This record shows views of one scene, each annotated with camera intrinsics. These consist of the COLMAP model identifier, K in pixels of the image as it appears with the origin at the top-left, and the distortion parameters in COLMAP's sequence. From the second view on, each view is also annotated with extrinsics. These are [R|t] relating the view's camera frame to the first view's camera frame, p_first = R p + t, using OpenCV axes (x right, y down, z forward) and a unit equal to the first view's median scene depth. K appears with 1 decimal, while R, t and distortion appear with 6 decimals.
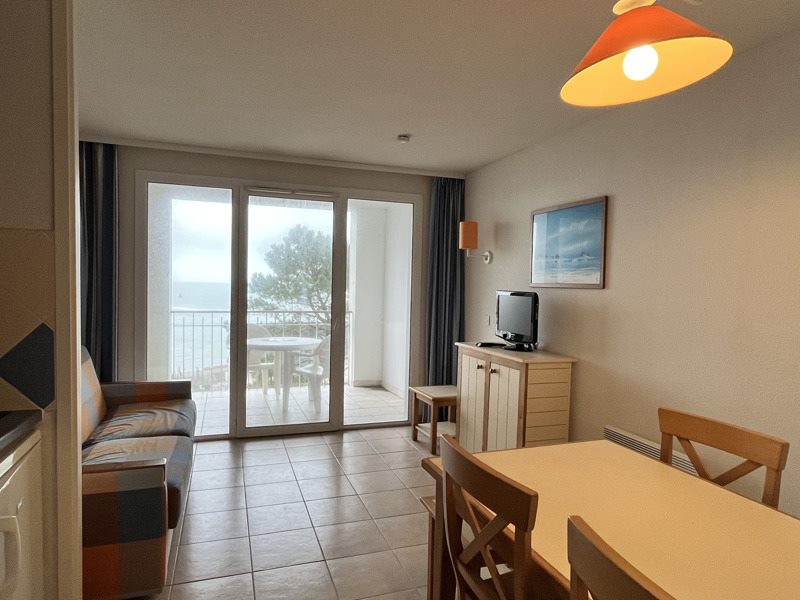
lens RADIAL K [[493.6, 0, 393.8], [0, 493.6, 303.6], [0, 0, 1]] dist [-0.011212, -0.000401]
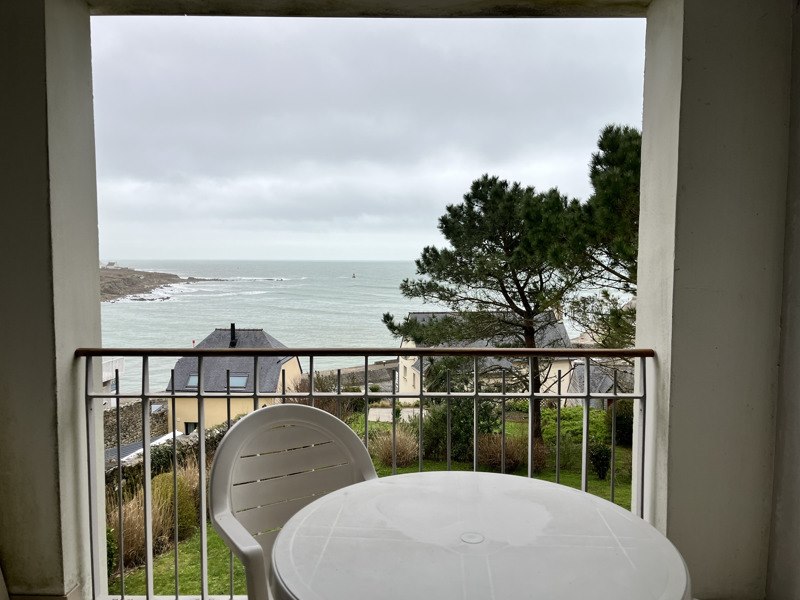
lens RADIAL K [[602.9, 0, 396.5], [0, 602.9, 296.7], [0, 0, 1]] dist [0.009367, 0.000563]
pose [[0.942977, 0.002307, -0.332850, -0.026082], [0.004500, 0.999796, 0.019678, -0.005853], [0.332828, -0.020054, 0.942774, 0.145082]]
